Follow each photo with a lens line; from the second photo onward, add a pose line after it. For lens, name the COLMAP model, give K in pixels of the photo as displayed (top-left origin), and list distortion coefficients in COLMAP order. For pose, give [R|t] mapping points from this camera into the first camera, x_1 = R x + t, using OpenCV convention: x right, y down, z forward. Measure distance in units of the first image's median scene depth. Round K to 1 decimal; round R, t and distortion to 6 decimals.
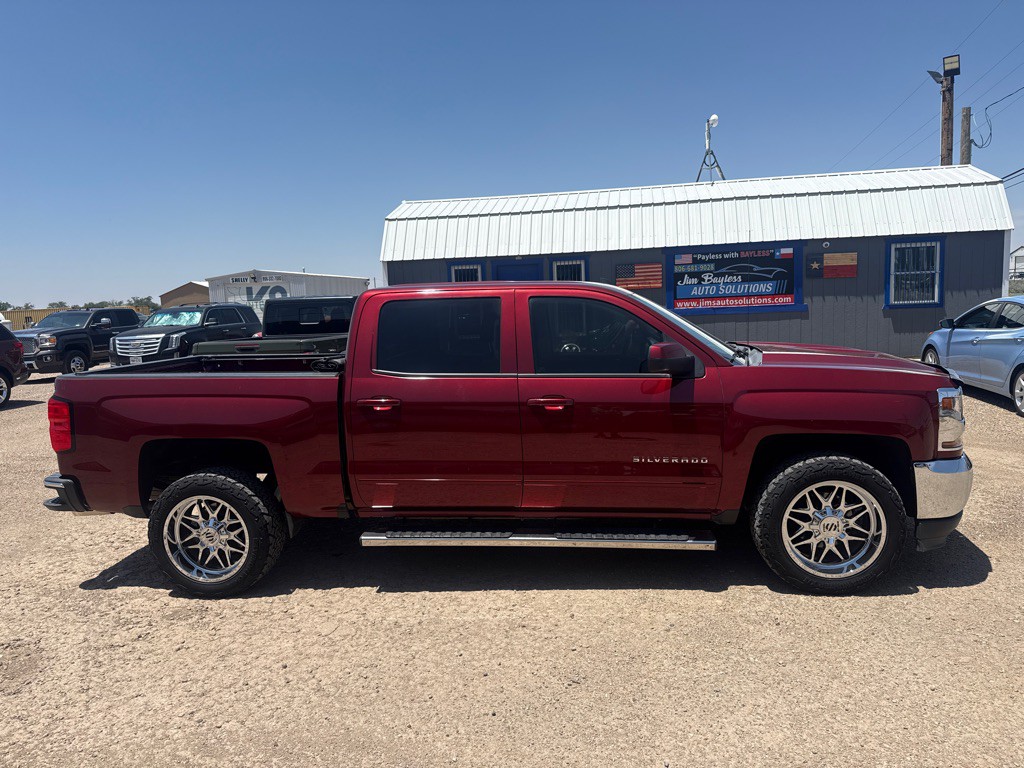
lens RADIAL K [[717.4, 0, 516.9], [0, 717.4, 383.2], [0, 0, 1]] dist [0.138988, -0.197758]
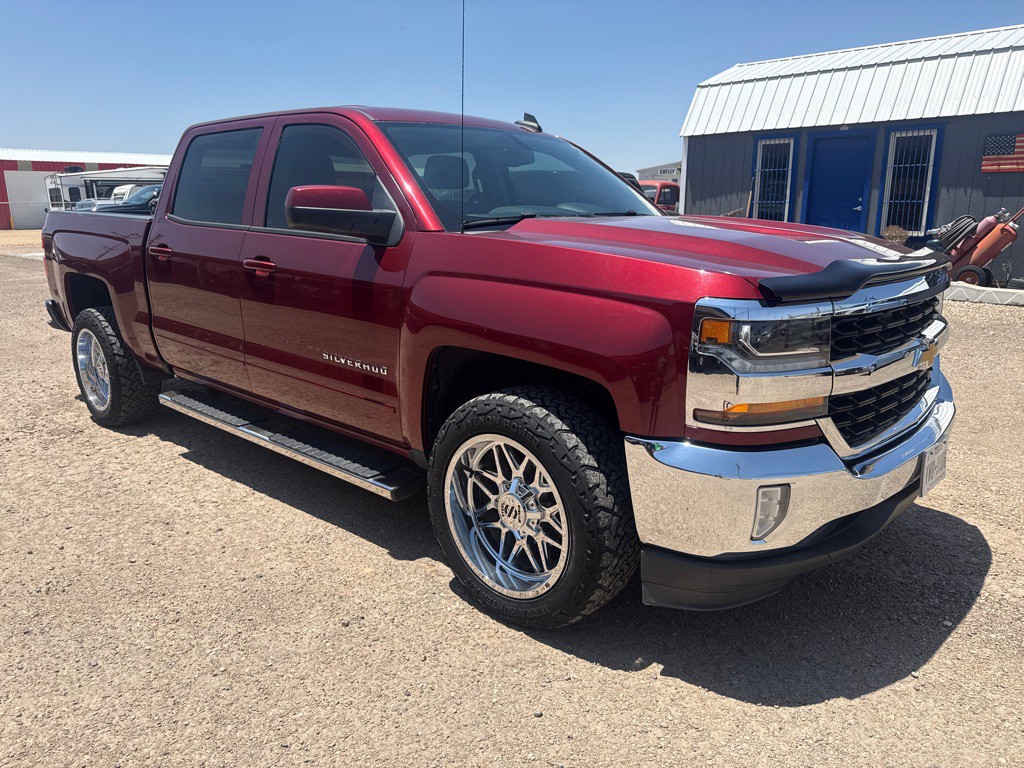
lens RADIAL K [[740.1, 0, 512.0], [0, 740.1, 384.0], [0, 0, 1]] dist [0.020399, -0.031927]
pose [[0.804221, 0.173396, -0.568474, 0.220678], [-0.097945, 0.982084, 0.160992, -0.001066], [0.586204, -0.073794, 0.806796, 0.151815]]
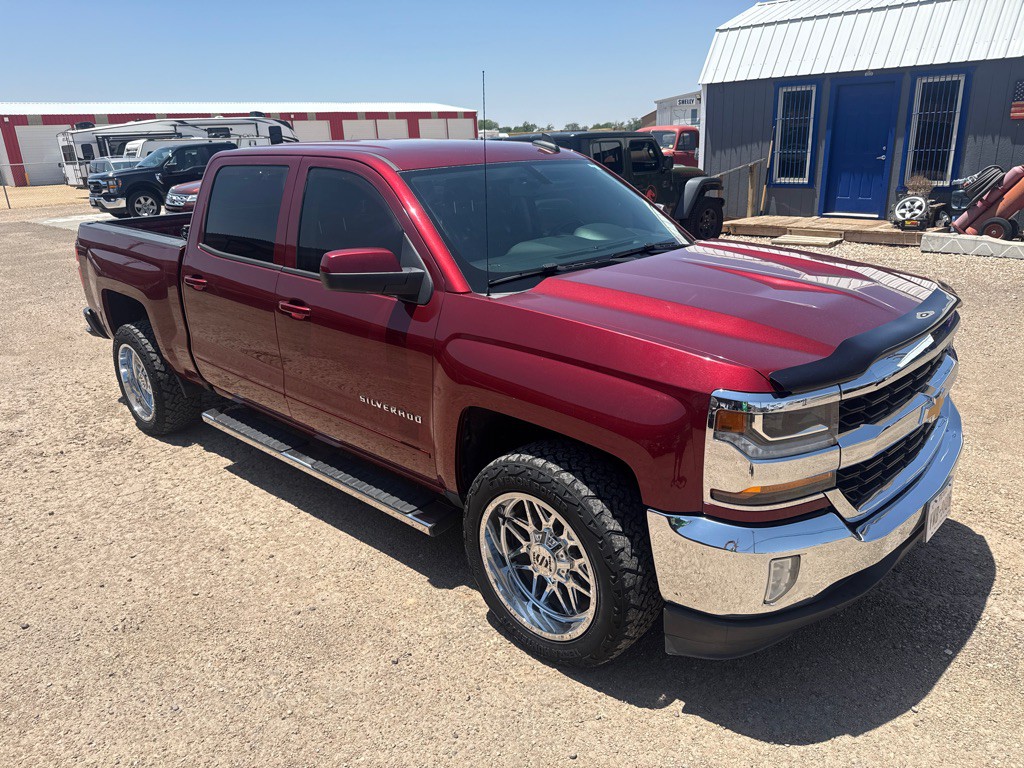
lens RADIAL K [[740.1, 0, 512.0], [0, 740.1, 384.0], [0, 0, 1]] dist [0.020399, -0.031927]
pose [[0.794220, 0.200438, -0.573620, 0.220002], [-0.064555, 0.966518, 0.248346, -0.034045], [0.604191, -0.160211, 0.780567, 0.144757]]
